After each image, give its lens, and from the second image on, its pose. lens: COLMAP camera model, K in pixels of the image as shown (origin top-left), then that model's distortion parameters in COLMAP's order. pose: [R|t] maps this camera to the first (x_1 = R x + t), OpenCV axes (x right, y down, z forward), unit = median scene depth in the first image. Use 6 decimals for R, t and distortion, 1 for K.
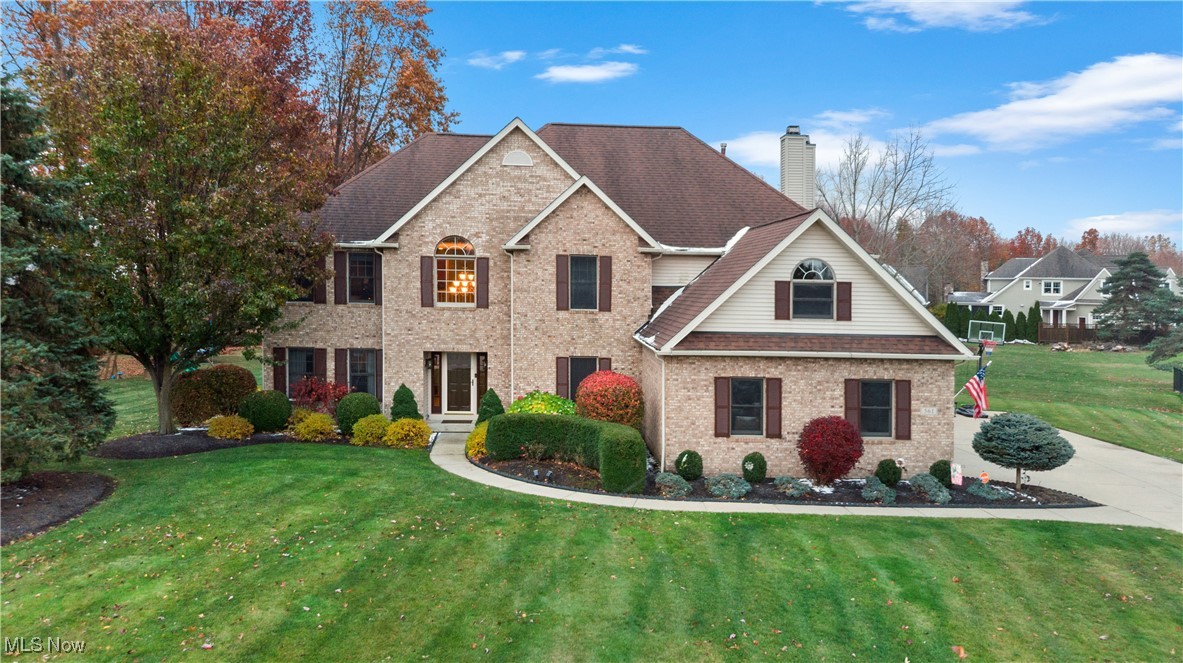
lens RADIAL K [[876.8, 0, 591.5], [0, 876.8, 331.5], [0, 0, 1]] dist [0.037476, 0.001289]
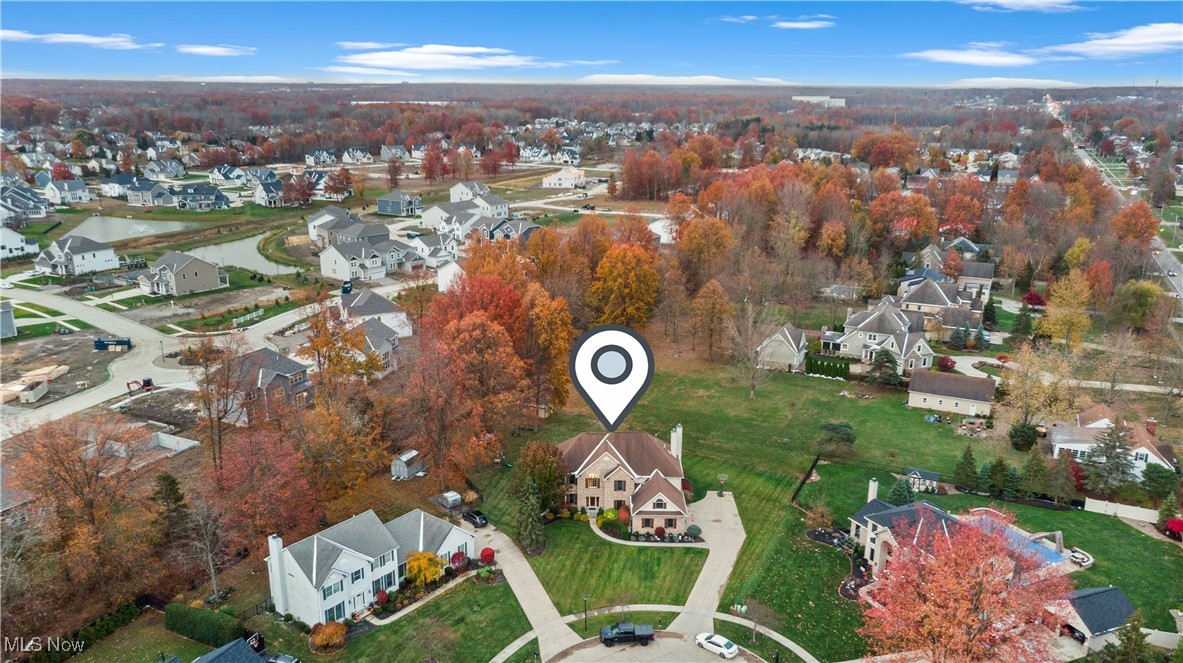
lens RADIAL K [[876.8, 0, 591.5], [0, 876.8, 331.5], [0, 0, 1]] dist [0.037476, 0.001289]
pose [[0.998561, 0.021003, -0.049338, 0.056790], [-0.009315, 0.974052, 0.226133, -1.995430], [0.052808, -0.225349, 0.972846, -3.550305]]
